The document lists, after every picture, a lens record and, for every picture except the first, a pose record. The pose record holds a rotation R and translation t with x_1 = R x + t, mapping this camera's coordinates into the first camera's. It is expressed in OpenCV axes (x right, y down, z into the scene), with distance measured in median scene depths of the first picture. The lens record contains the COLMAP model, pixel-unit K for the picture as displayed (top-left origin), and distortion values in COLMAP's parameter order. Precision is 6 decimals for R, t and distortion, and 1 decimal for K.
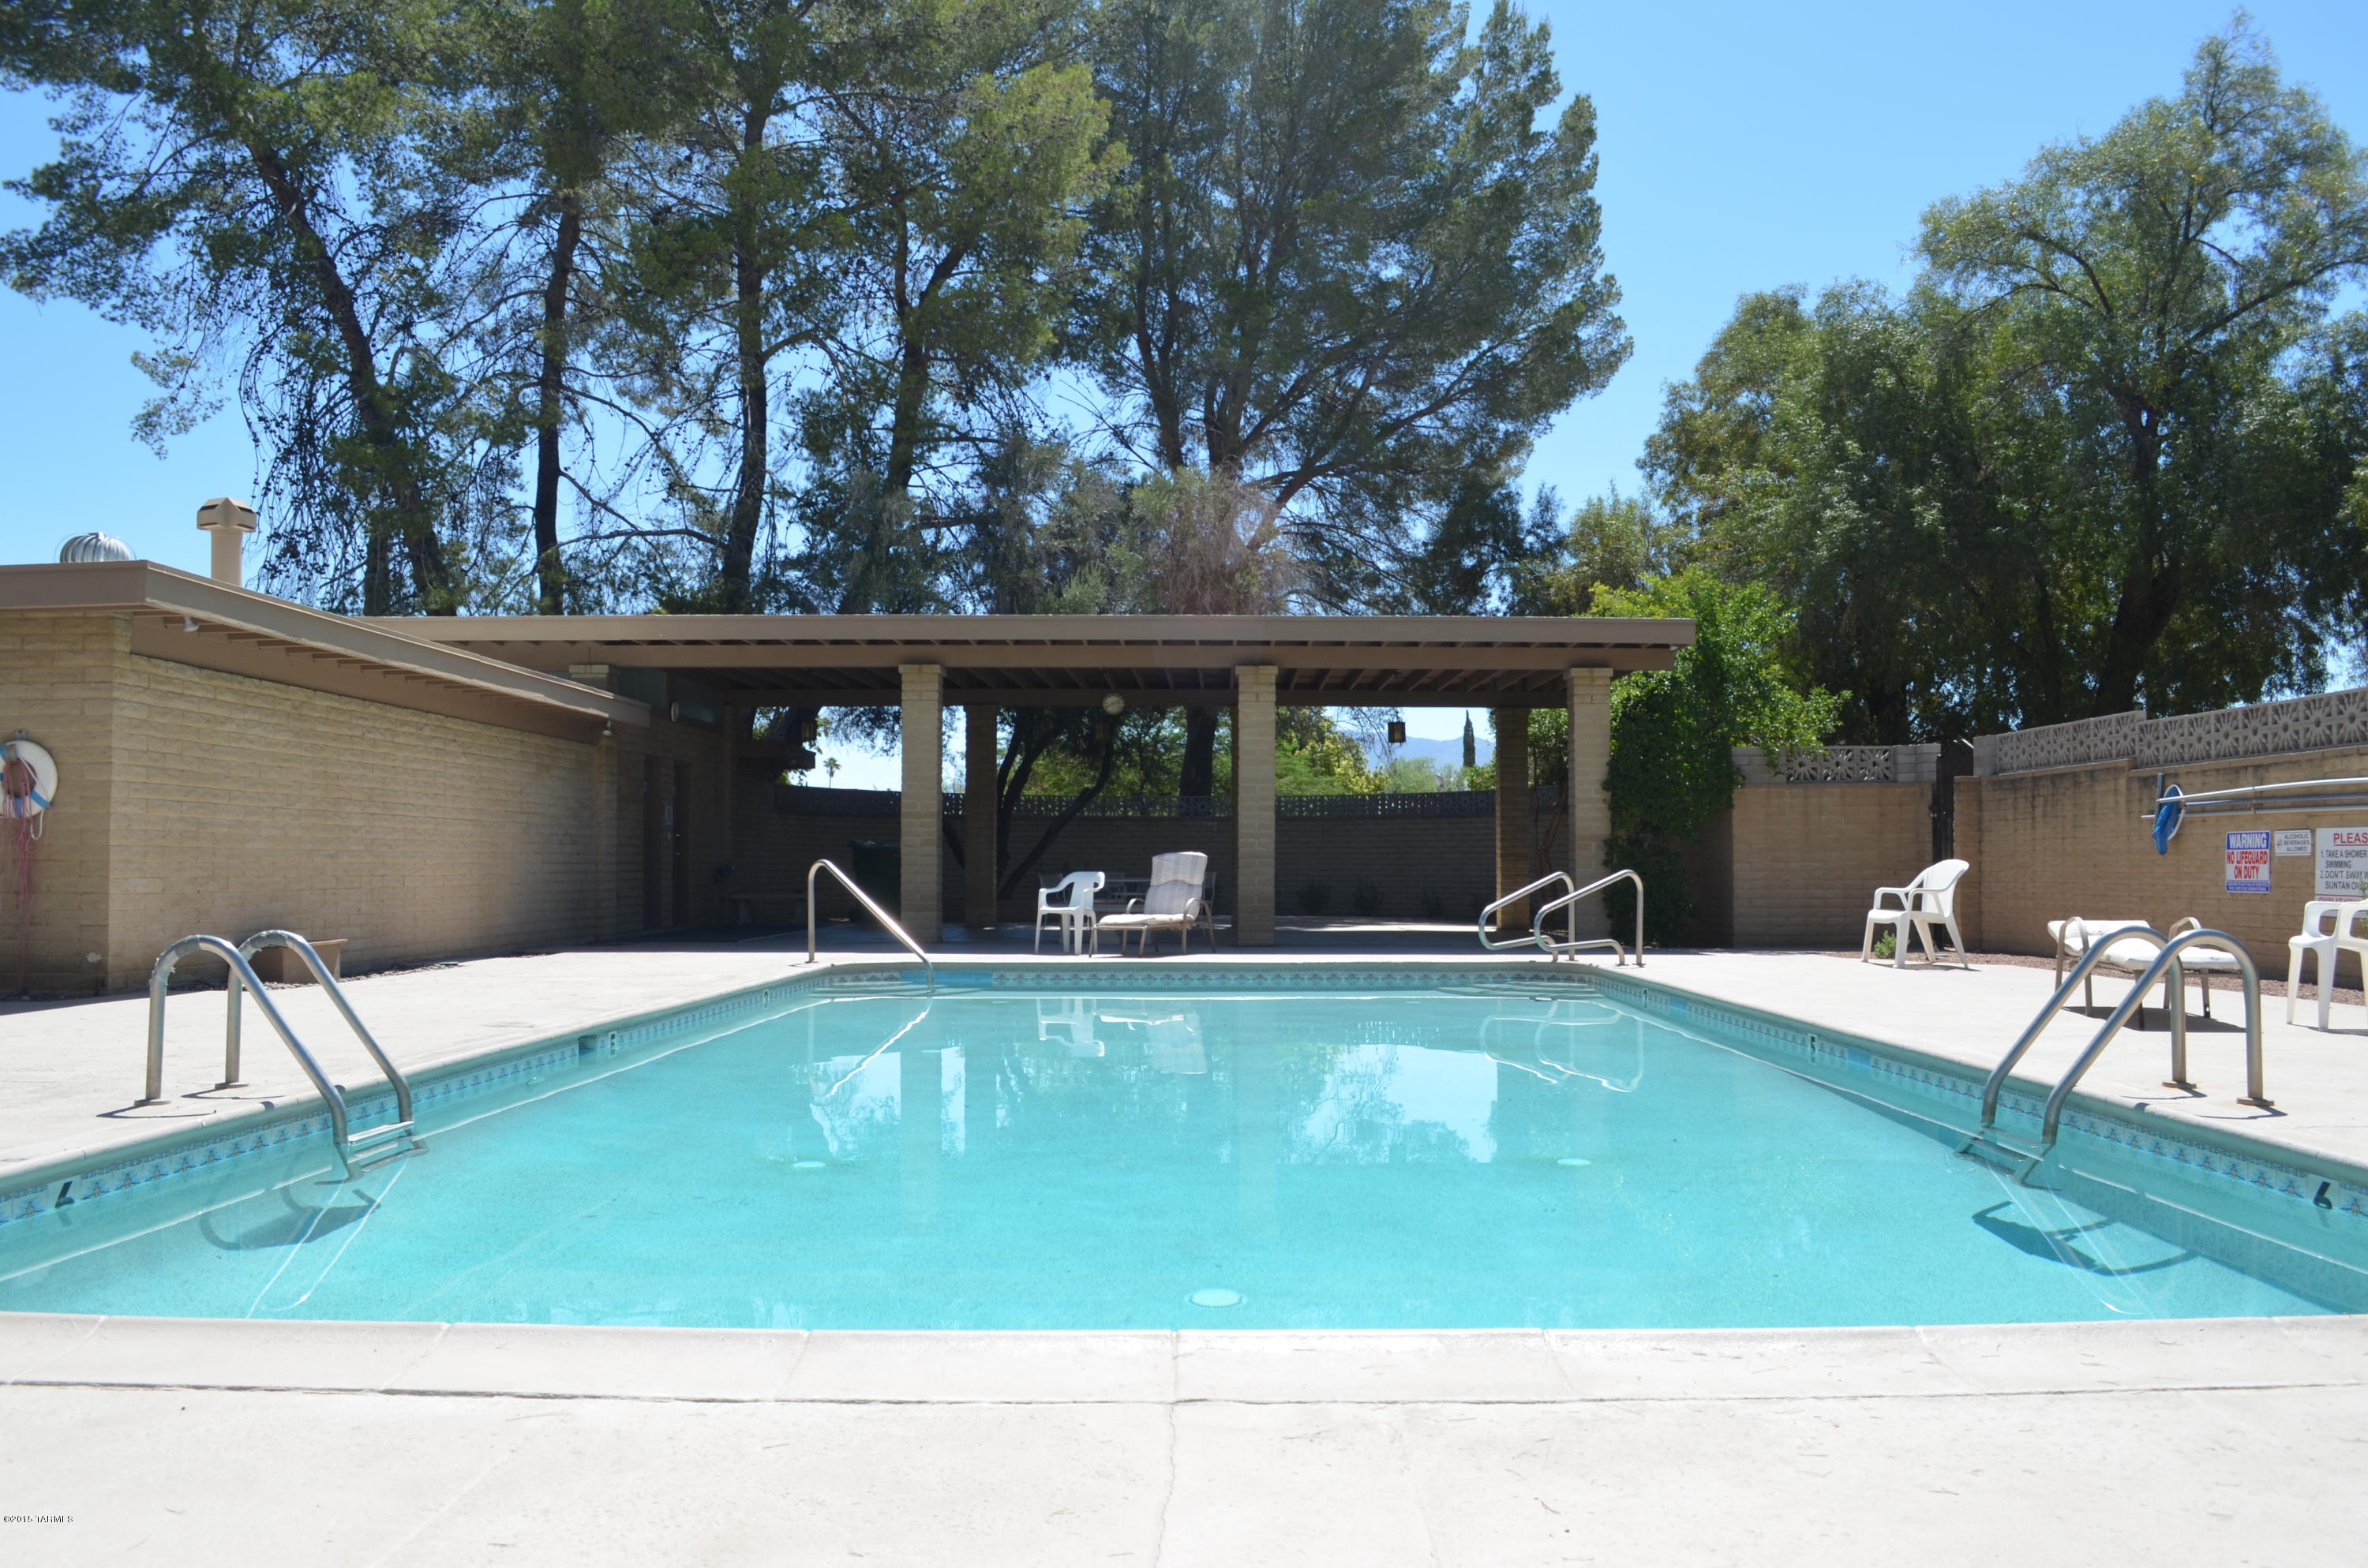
lens RADIAL K [[1860.3, 0, 1183.8], [0, 1860.3, 787.0], [0, 0, 1]] dist [-0.085588, 0.015499]
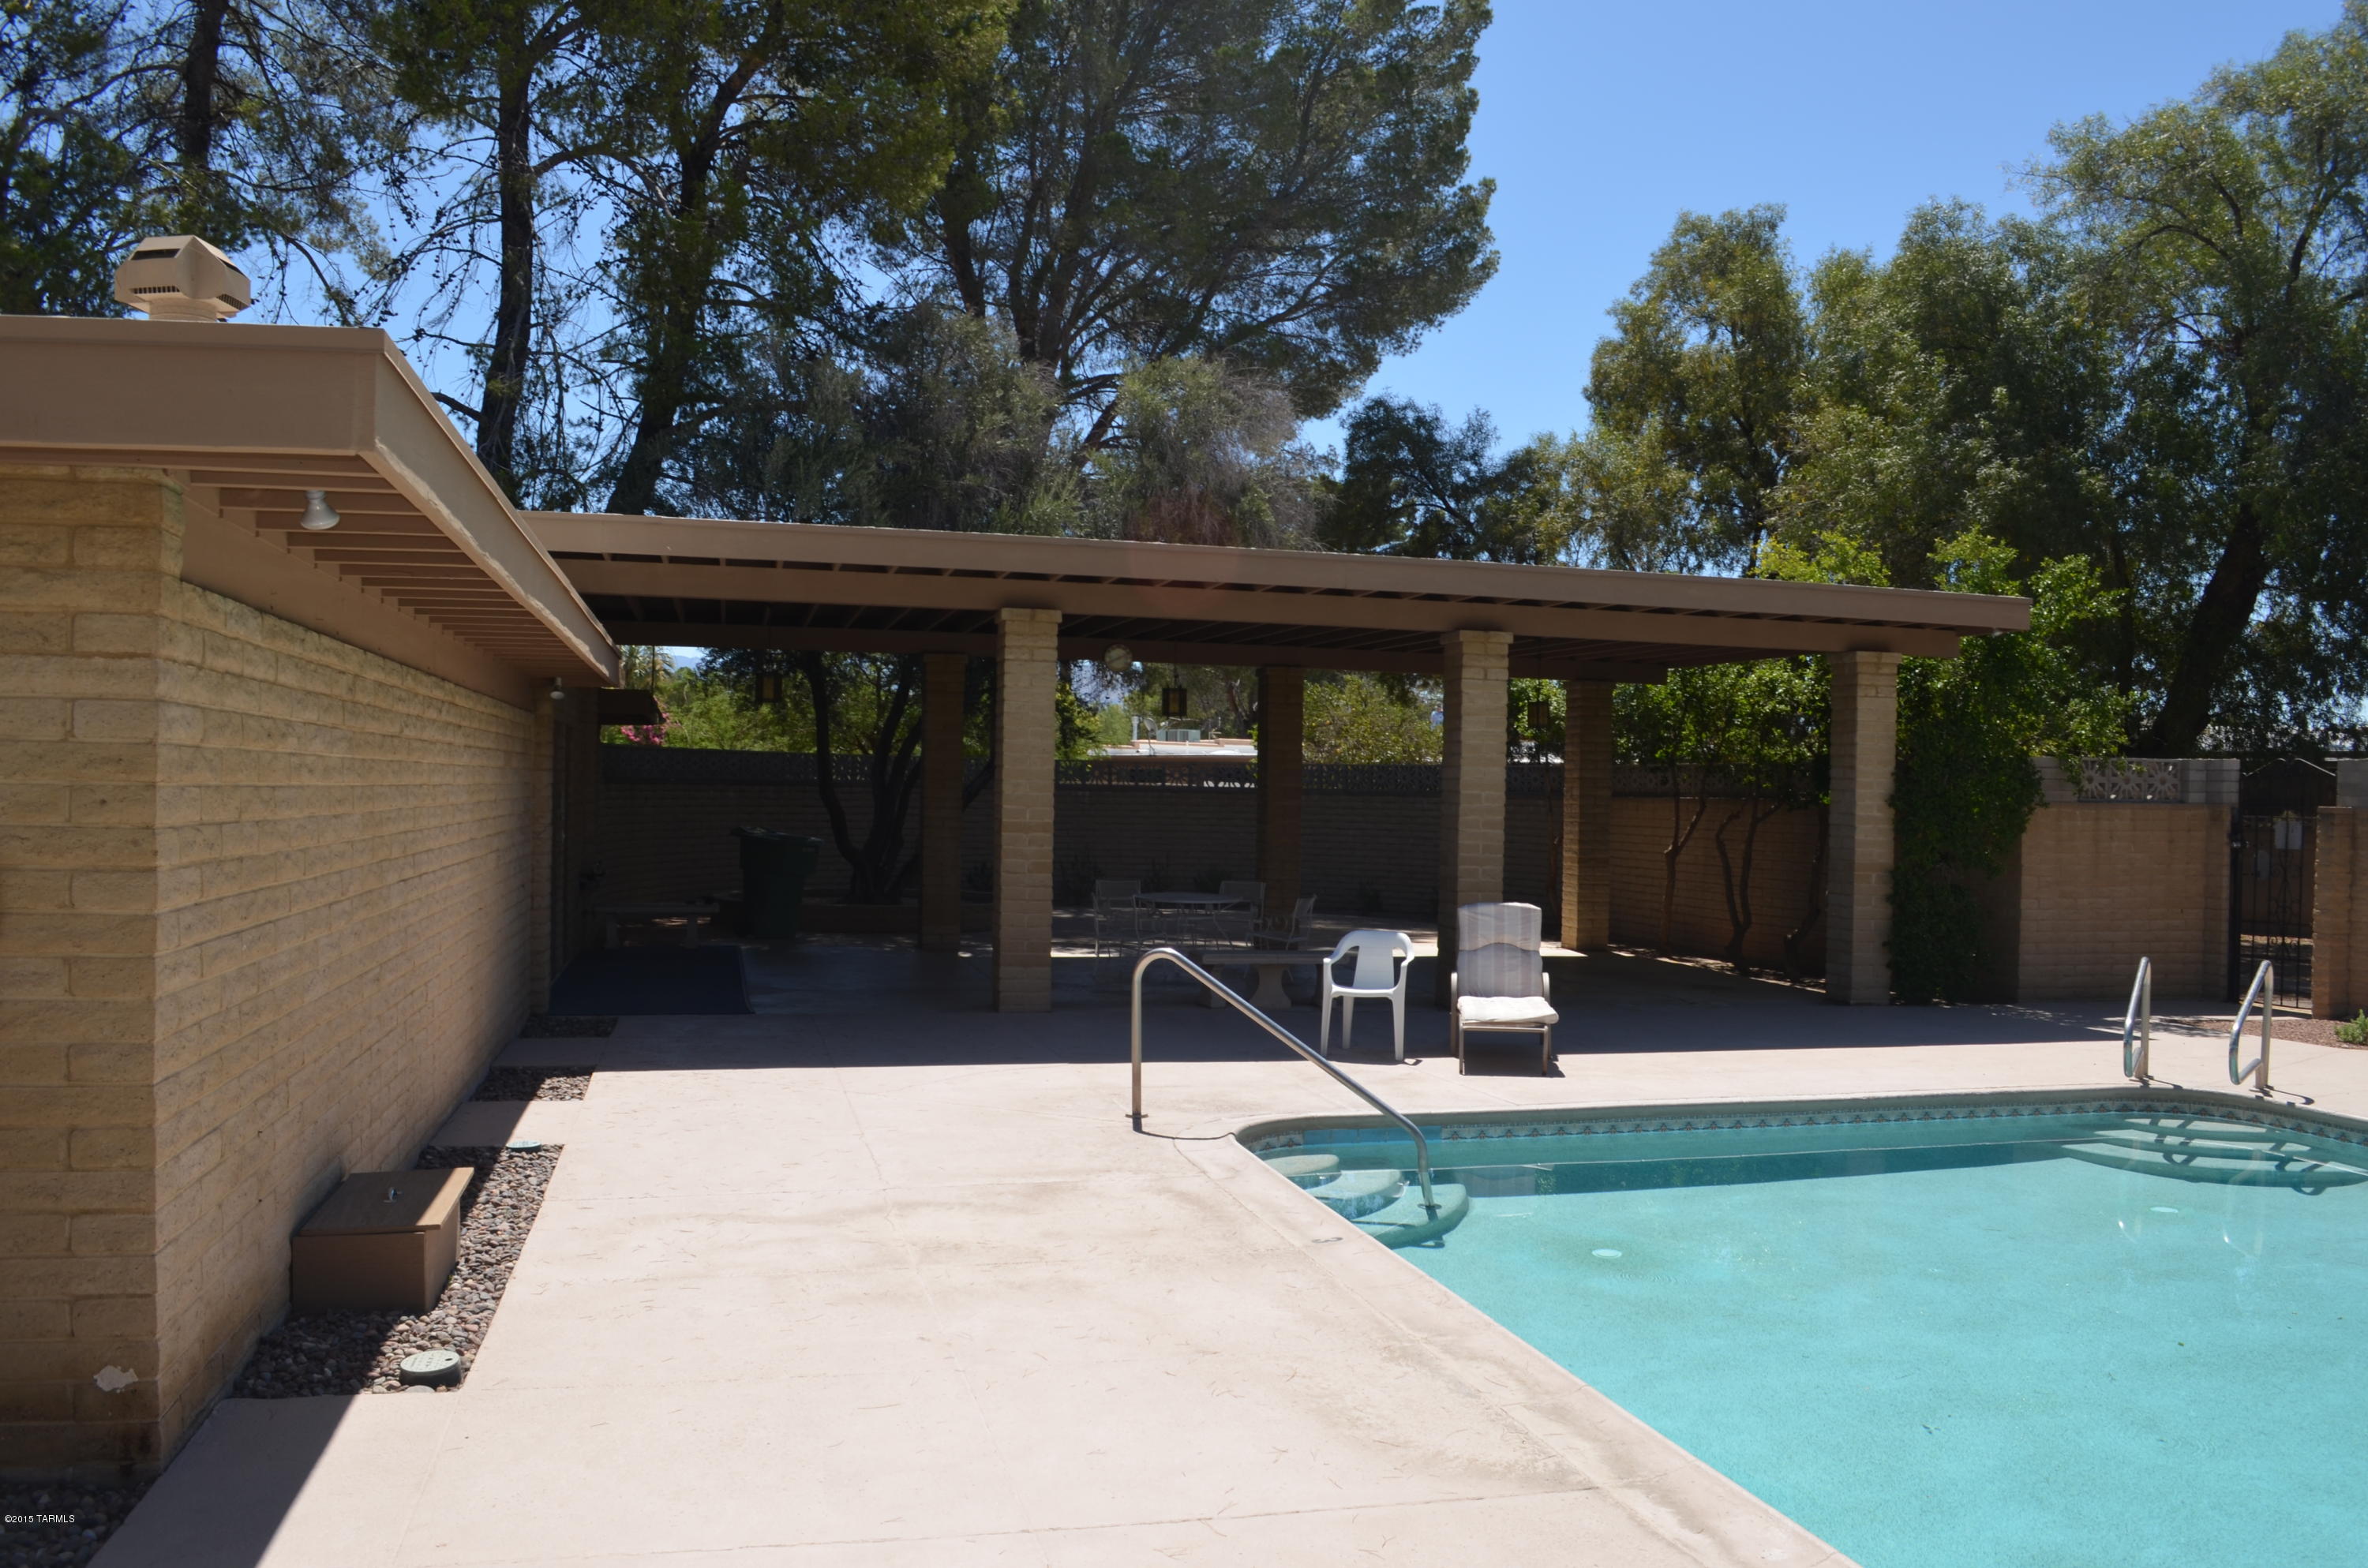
lens RADIAL K [[1860.3, 0, 1184.5], [0, 1860.3, 782.1], [0, 0, 1]] dist [-0.085588, 0.015499]
pose [[0.963429, 0.018880, 0.267298, -0.271445], [-0.029922, 0.998856, 0.037296, -0.029124], [-0.266288, -0.043930, 0.962892, 0.321313]]
